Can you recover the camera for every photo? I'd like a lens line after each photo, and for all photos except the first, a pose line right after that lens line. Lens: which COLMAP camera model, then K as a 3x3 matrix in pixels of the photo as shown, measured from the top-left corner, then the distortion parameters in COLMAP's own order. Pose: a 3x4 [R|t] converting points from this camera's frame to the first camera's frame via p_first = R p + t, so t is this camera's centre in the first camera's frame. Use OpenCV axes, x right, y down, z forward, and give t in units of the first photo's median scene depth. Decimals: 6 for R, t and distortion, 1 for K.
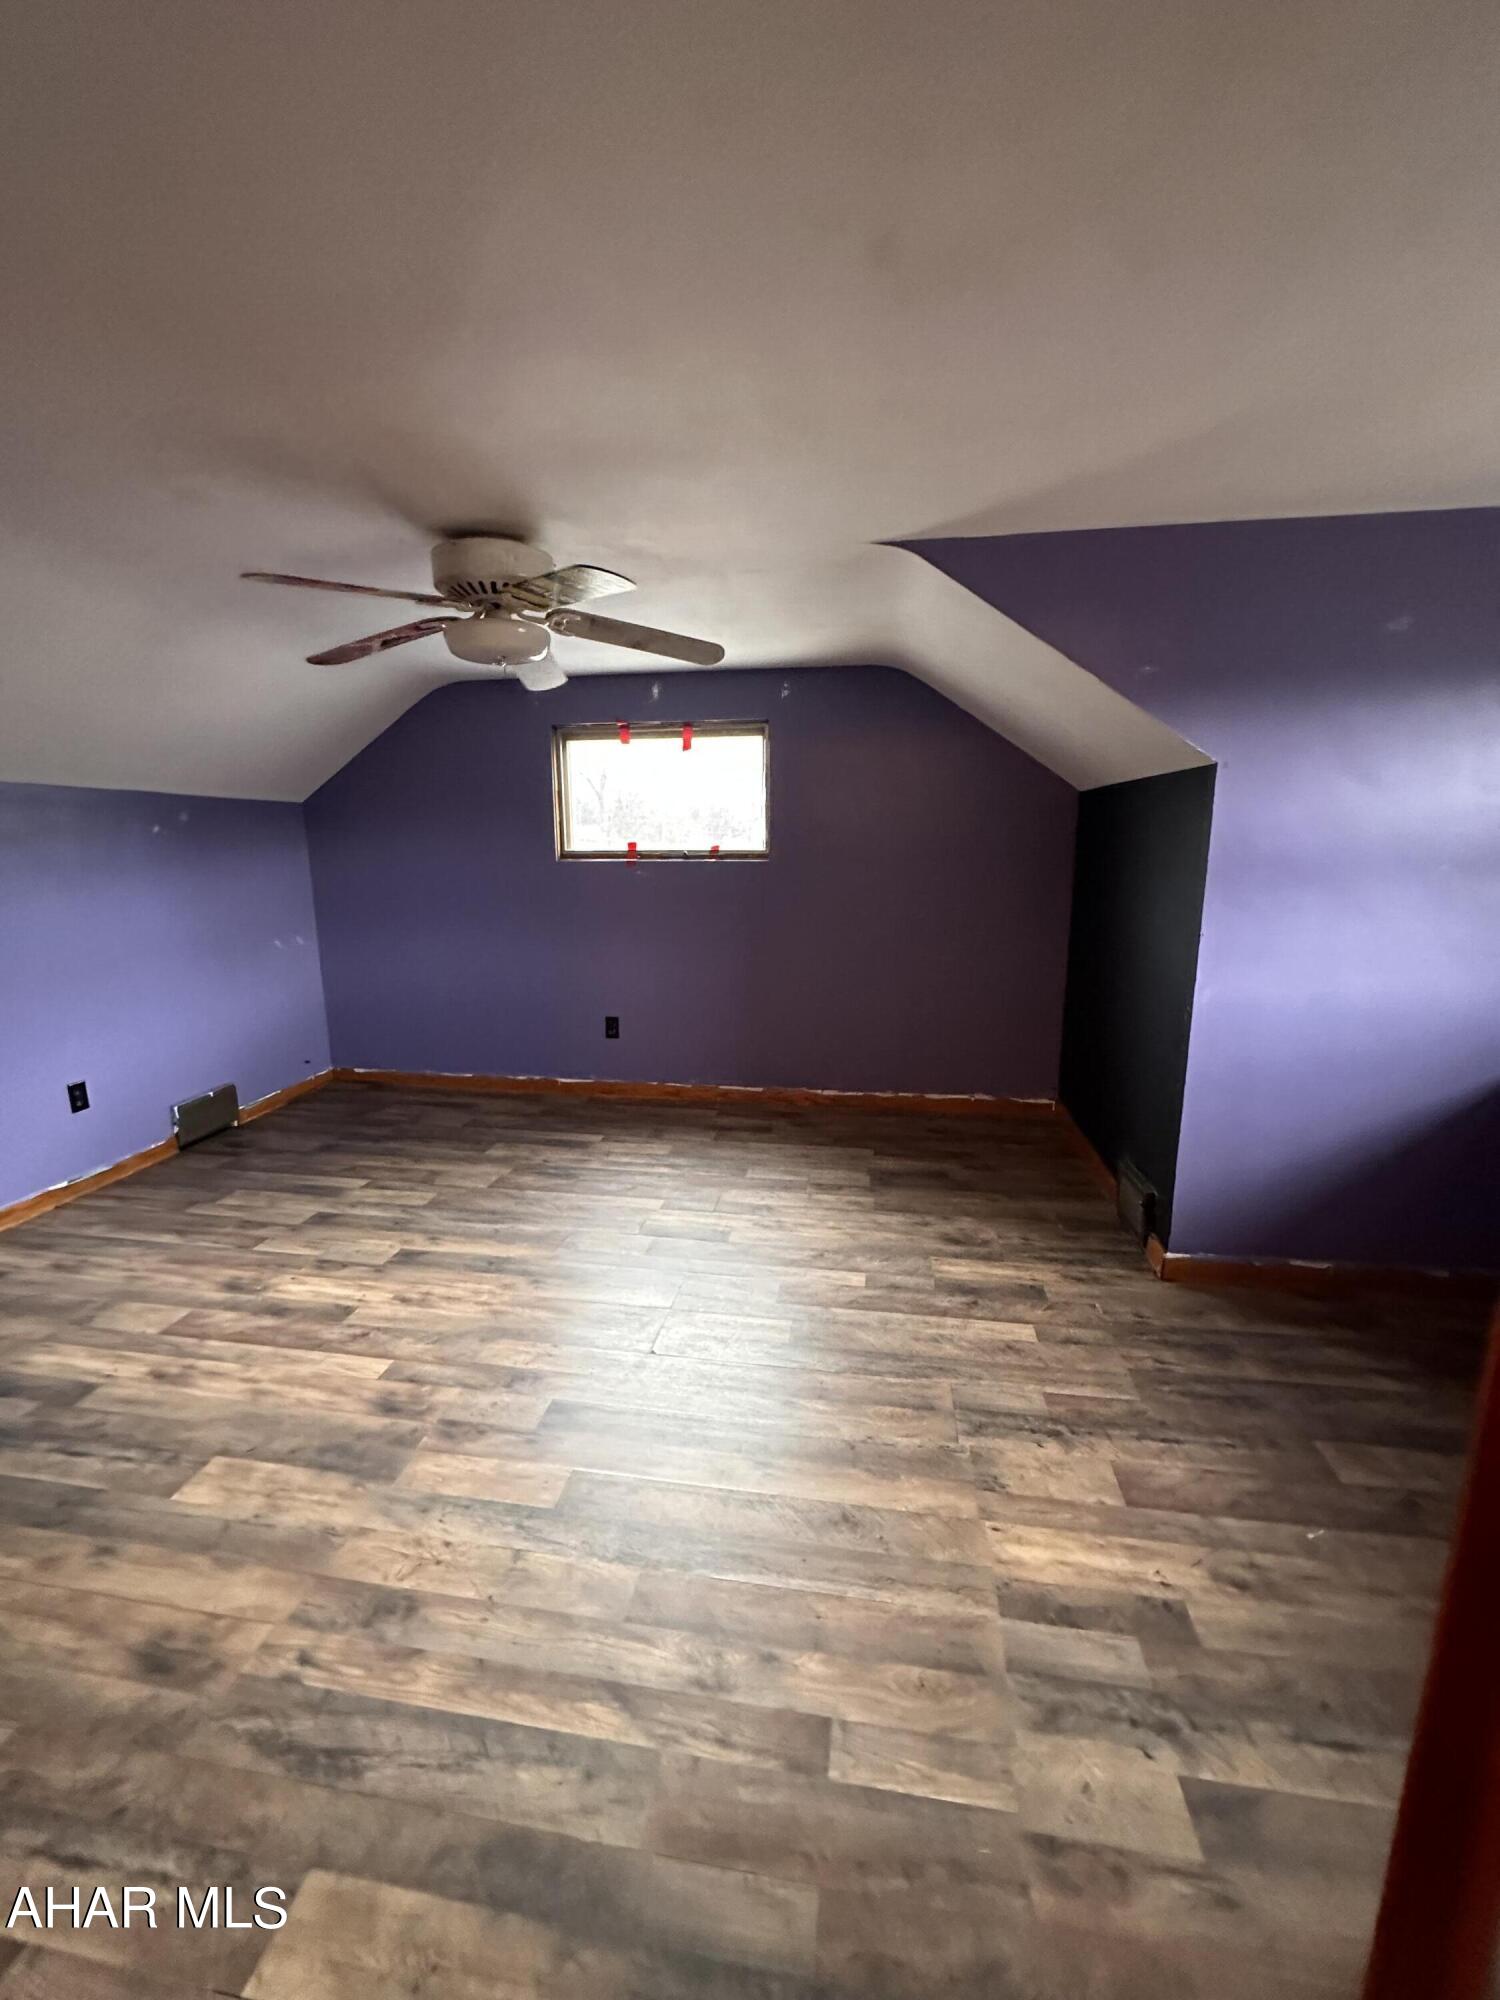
lens RADIAL K [[795.0, 0, 745.6], [0, 795.0, 1005.2], [0, 0, 1]] dist [-0.003777, 0.000883]
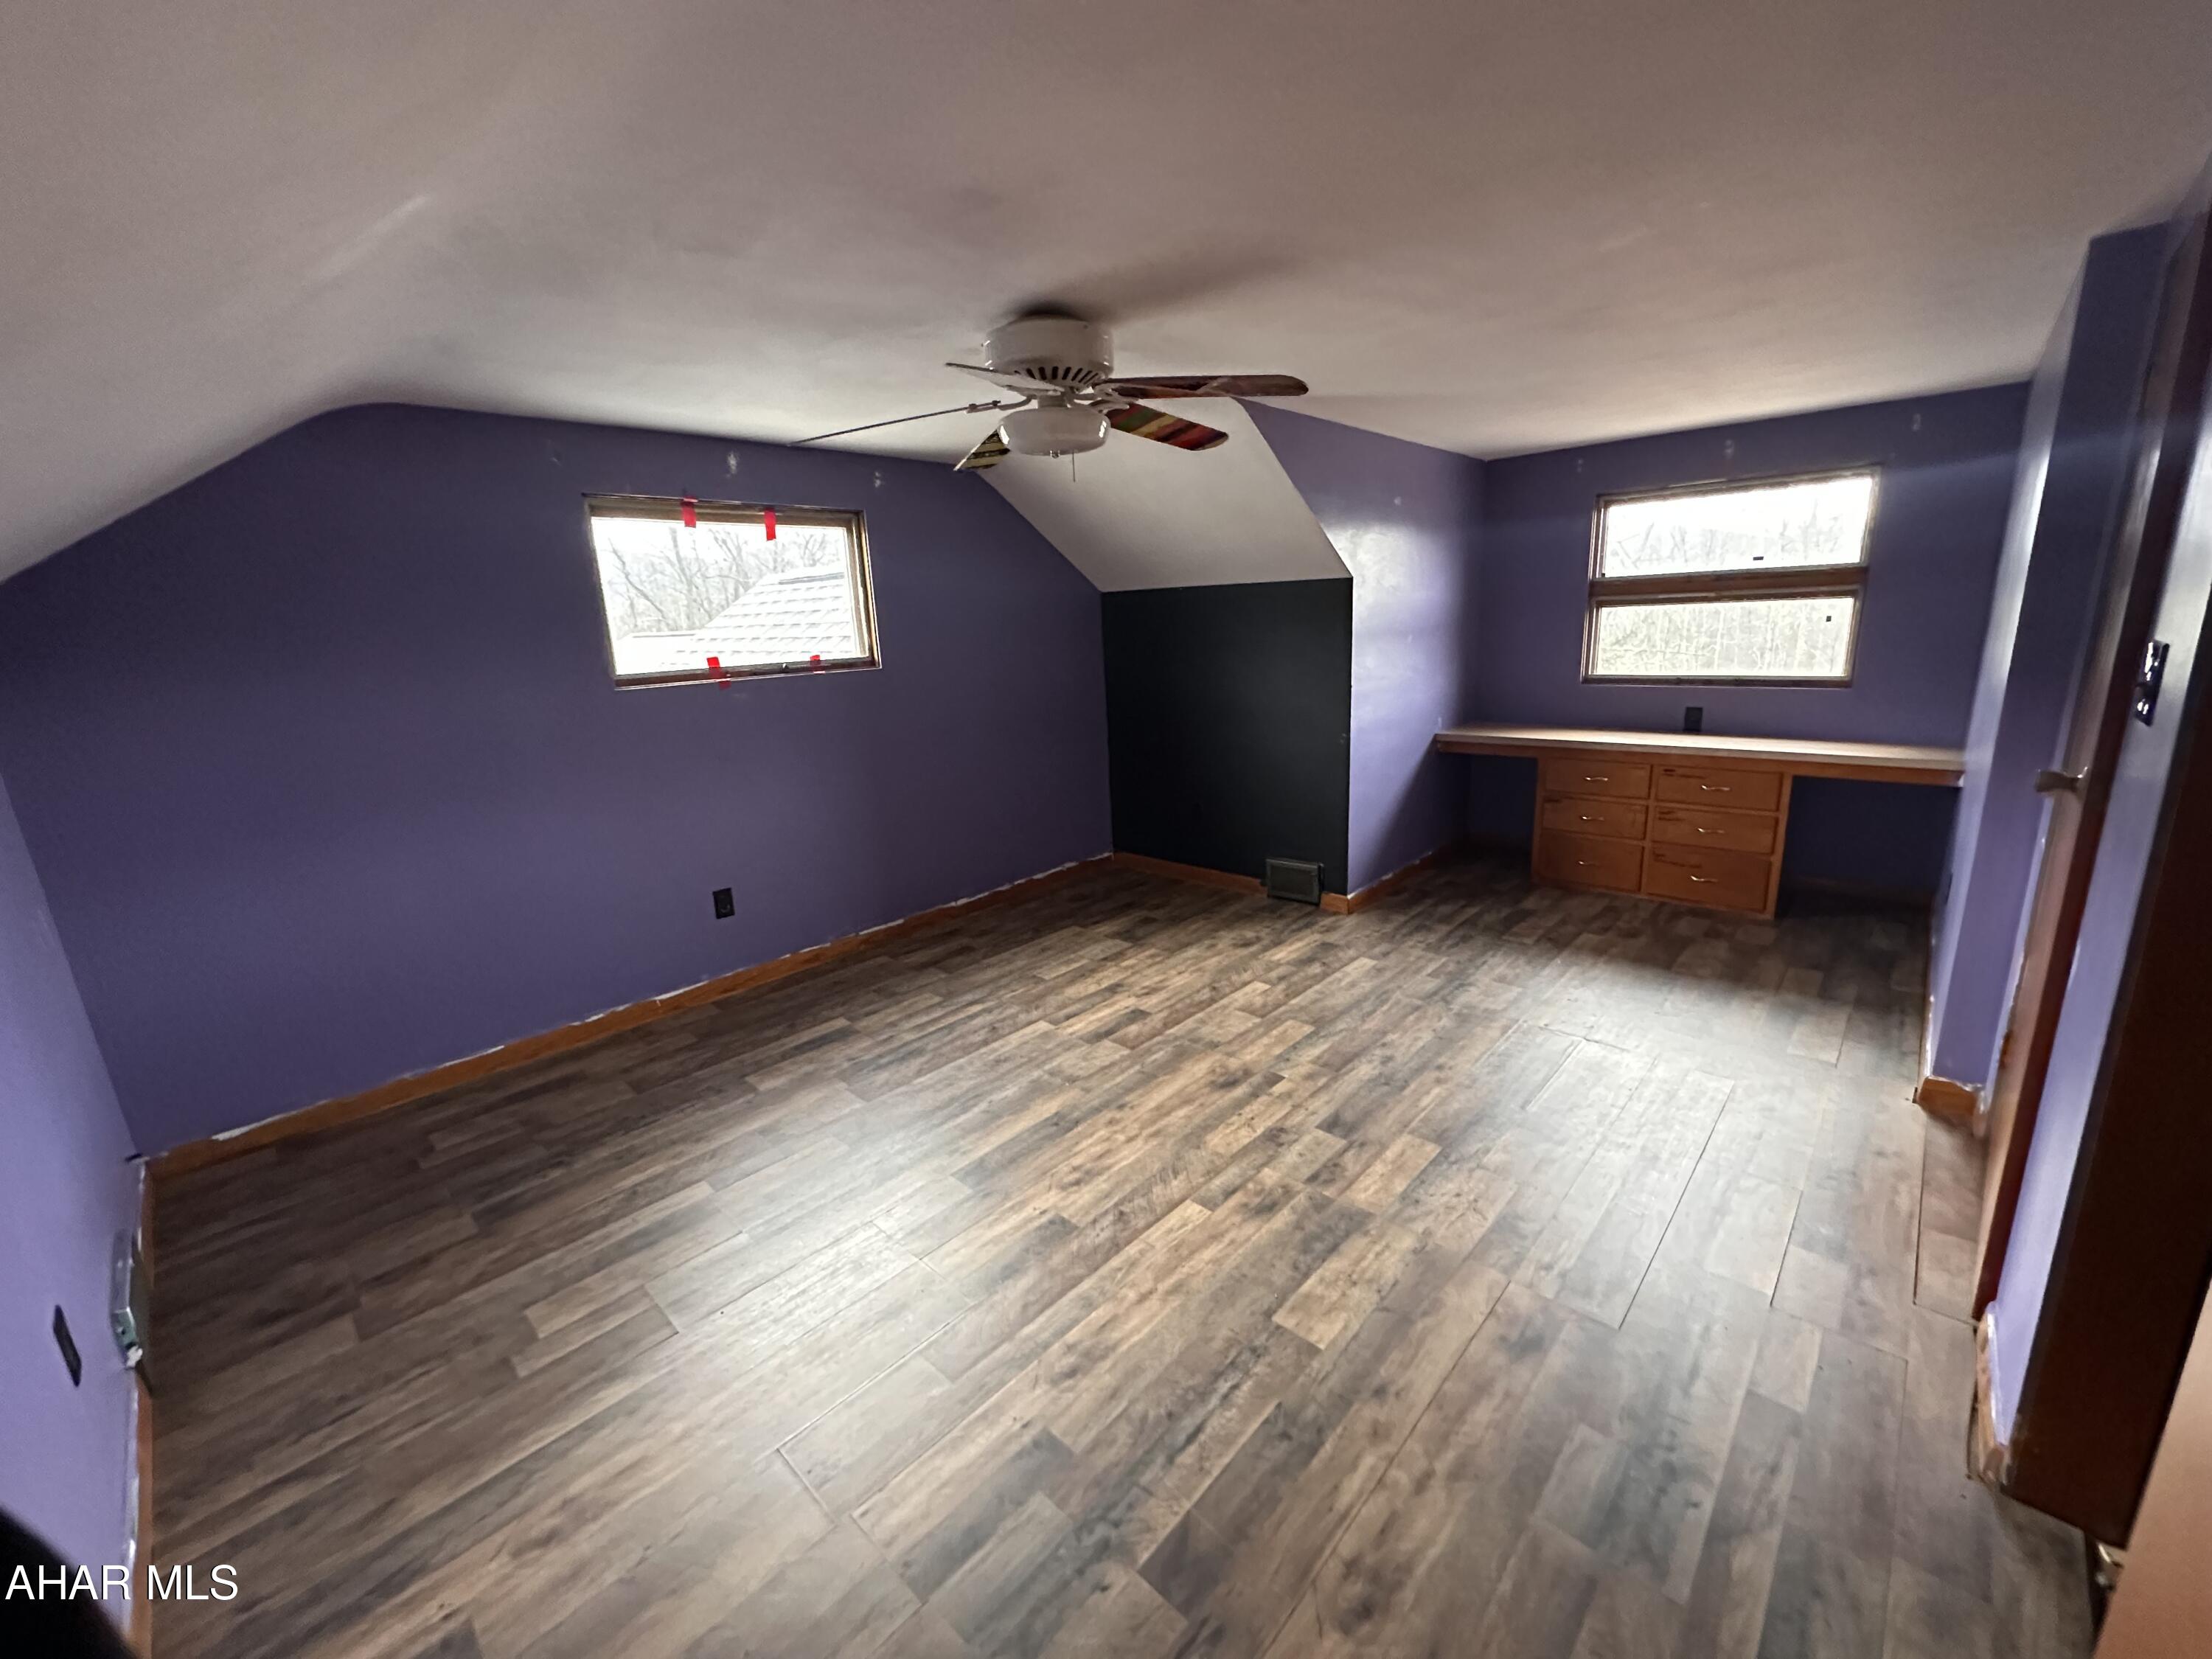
lens RADIAL K [[879.2, 0, 1111.6], [0, 879.2, 833.0], [0, 0, 1]] dist [-0.003777, 0.000883]
pose [[0.560687, -0.217950, 0.798829, -0.842777], [0.206820, 0.971021, 0.119767, -0.083106], [-0.801783, 0.098062, 0.589515, 0.280378]]
